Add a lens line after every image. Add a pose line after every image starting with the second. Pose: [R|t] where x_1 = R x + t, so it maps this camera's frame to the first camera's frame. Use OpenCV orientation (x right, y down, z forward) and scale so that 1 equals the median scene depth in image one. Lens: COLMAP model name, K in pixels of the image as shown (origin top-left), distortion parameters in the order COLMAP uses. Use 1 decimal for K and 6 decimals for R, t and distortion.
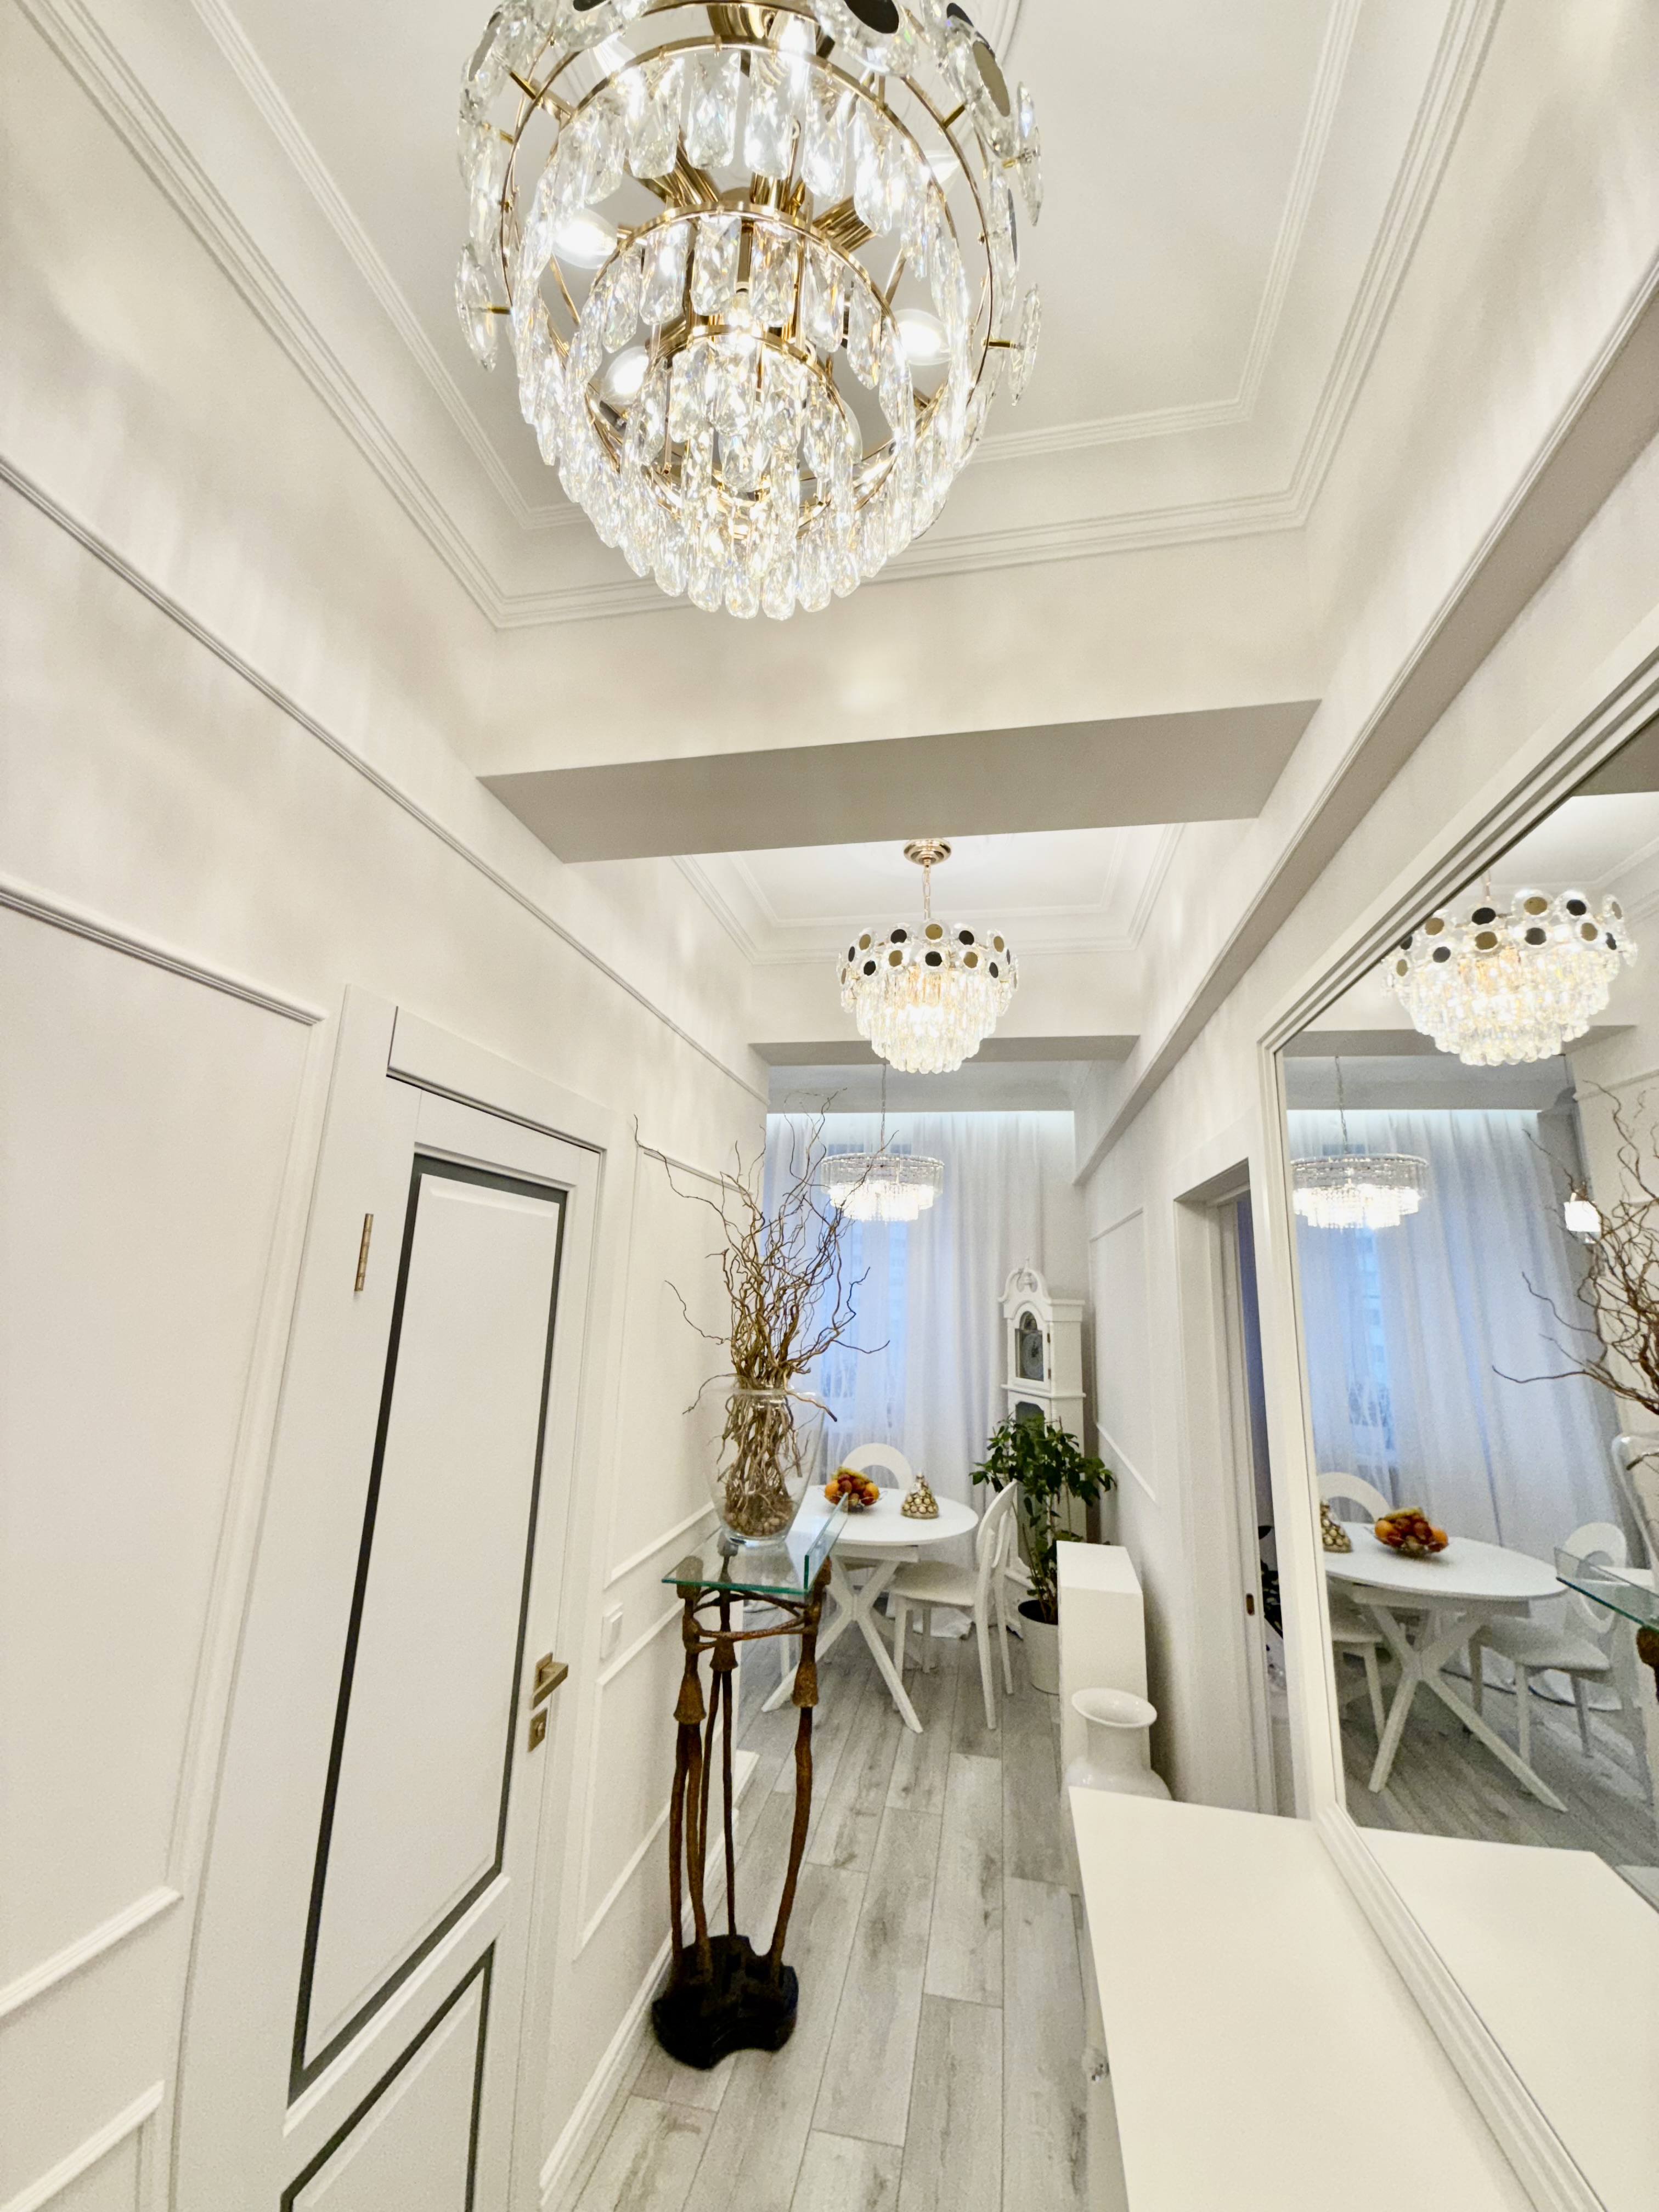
lens RADIAL K [[901.1, 0, 818.1], [0, 901.1, 1096.0], [0, 0, 1]] dist [0.001369, 0.000201]
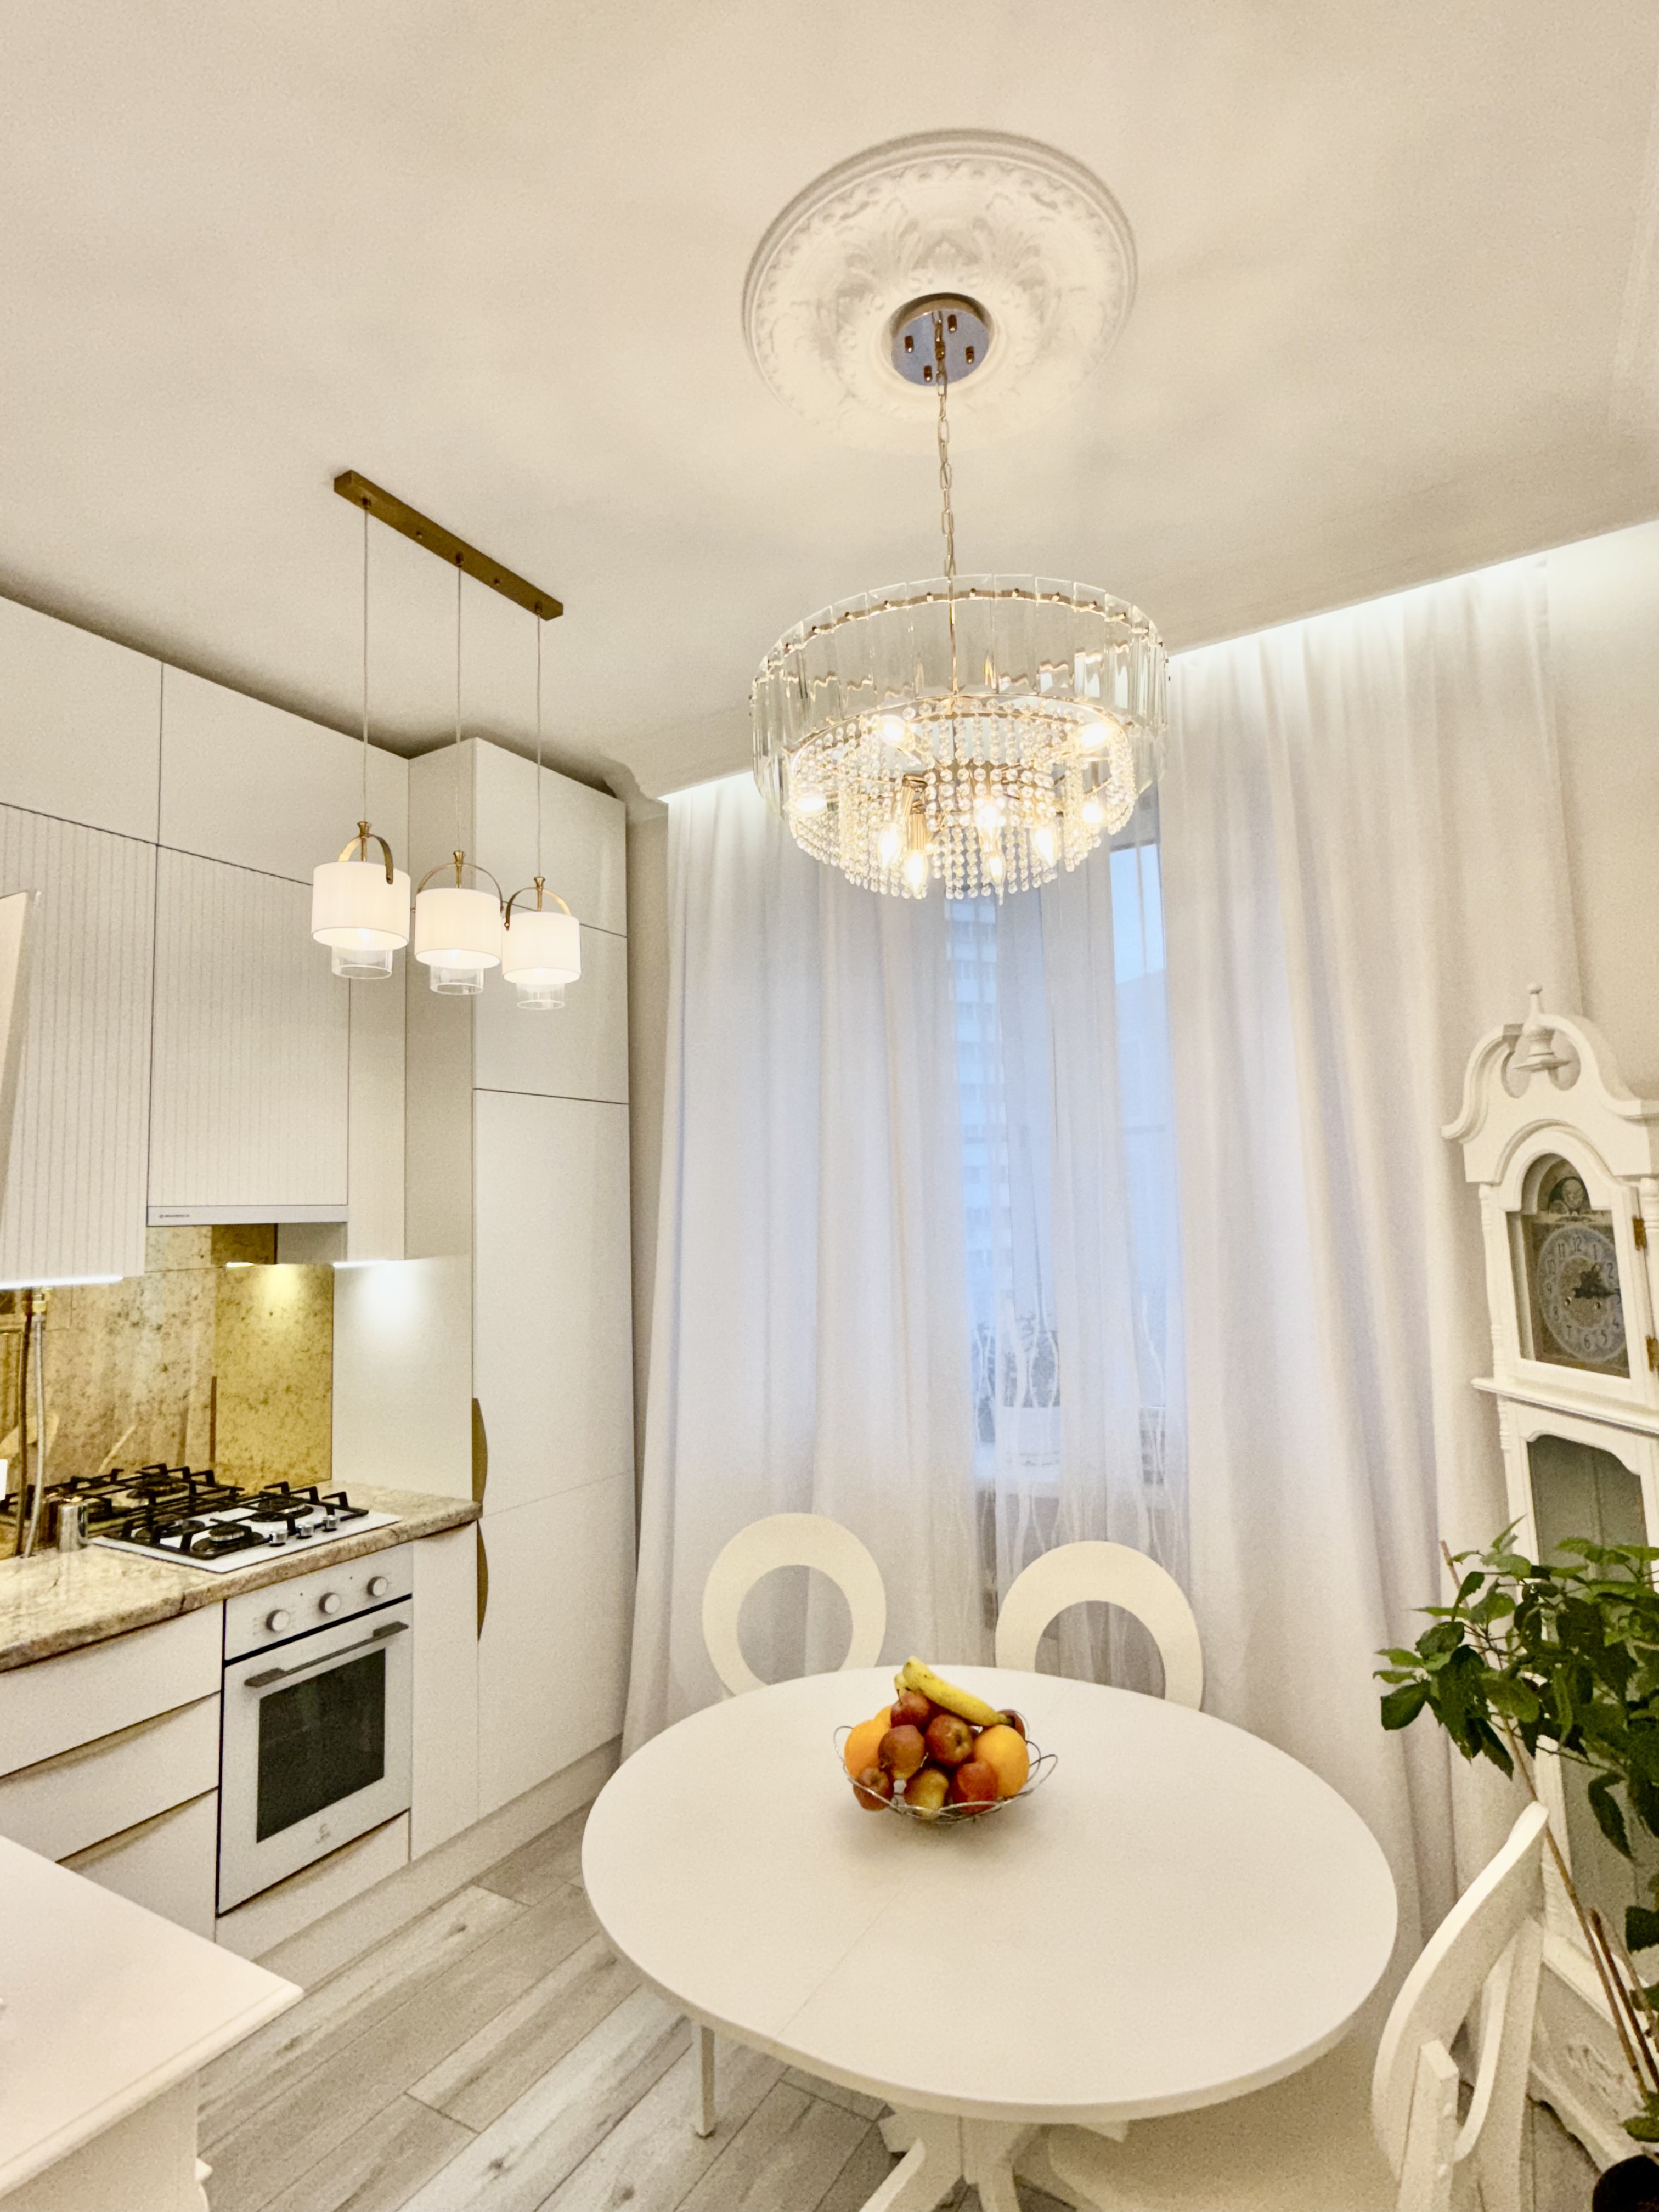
lens RADIAL K [[1133.2, 0, 824.0], [0, 1133.2, 1101.9], [0, 0, 1]] dist [-0.017439, 0.020069]
pose [[0.941627, -0.093768, -0.323337, 0.183030], [0.129020, 0.987611, 0.089327, 0.226079], [0.310955, -0.125830, 0.942058, 0.817823]]
